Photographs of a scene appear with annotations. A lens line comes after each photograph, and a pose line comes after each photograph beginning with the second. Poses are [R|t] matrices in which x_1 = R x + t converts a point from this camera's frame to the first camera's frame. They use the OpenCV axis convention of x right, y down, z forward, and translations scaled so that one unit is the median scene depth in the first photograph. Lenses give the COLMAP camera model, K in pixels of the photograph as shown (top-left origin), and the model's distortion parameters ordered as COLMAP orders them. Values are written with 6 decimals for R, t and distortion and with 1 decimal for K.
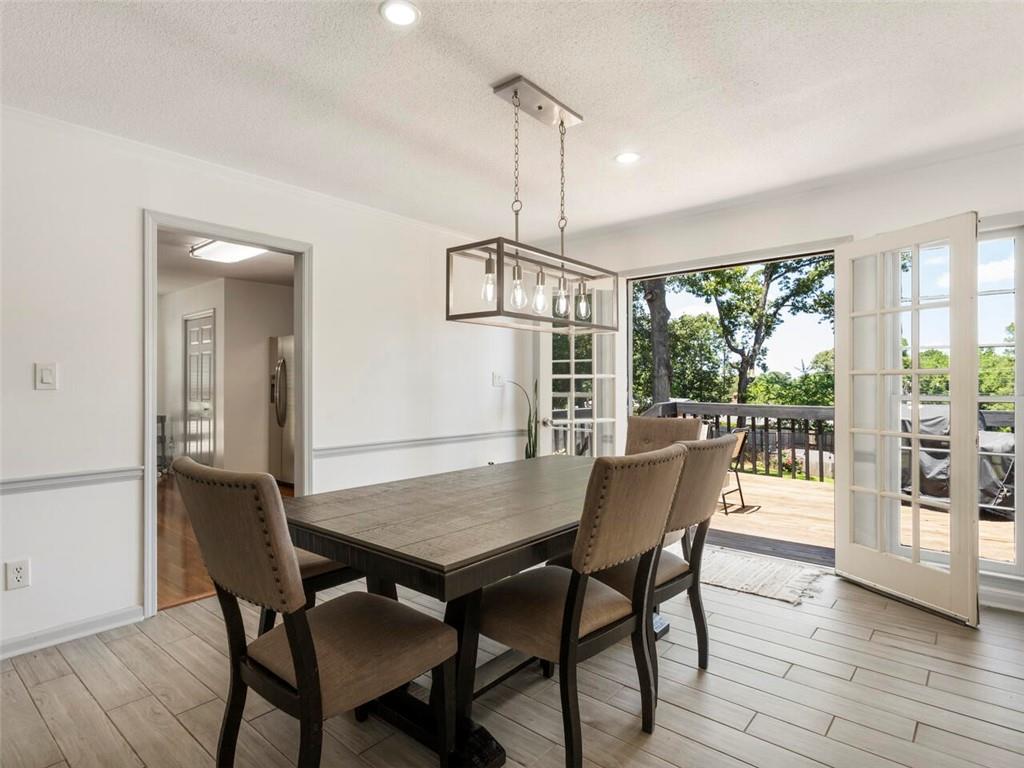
lens RADIAL K [[543.6, 0, 511.9], [0, 543.6, 381.0], [0, 0, 1]] dist [0.007237, 0.001304]
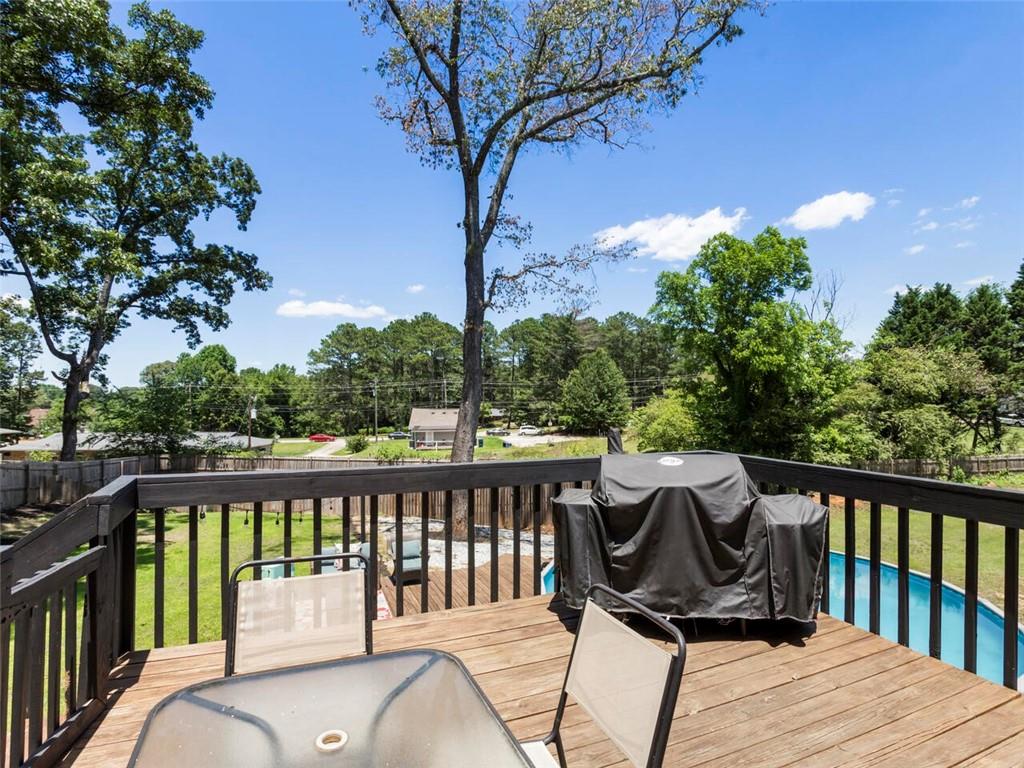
lens RADIAL K [[543.6, 0, 513.3], [0, 543.6, 384.5], [0, 0, 1]] dist [0.007237, 0.001304]
pose [[0.443002, 0.020936, 0.896276, 0.015922], [-0.003958, 0.999763, -0.021398, -0.003282], [-0.896512, 0.005932, 0.442979, 0.112534]]
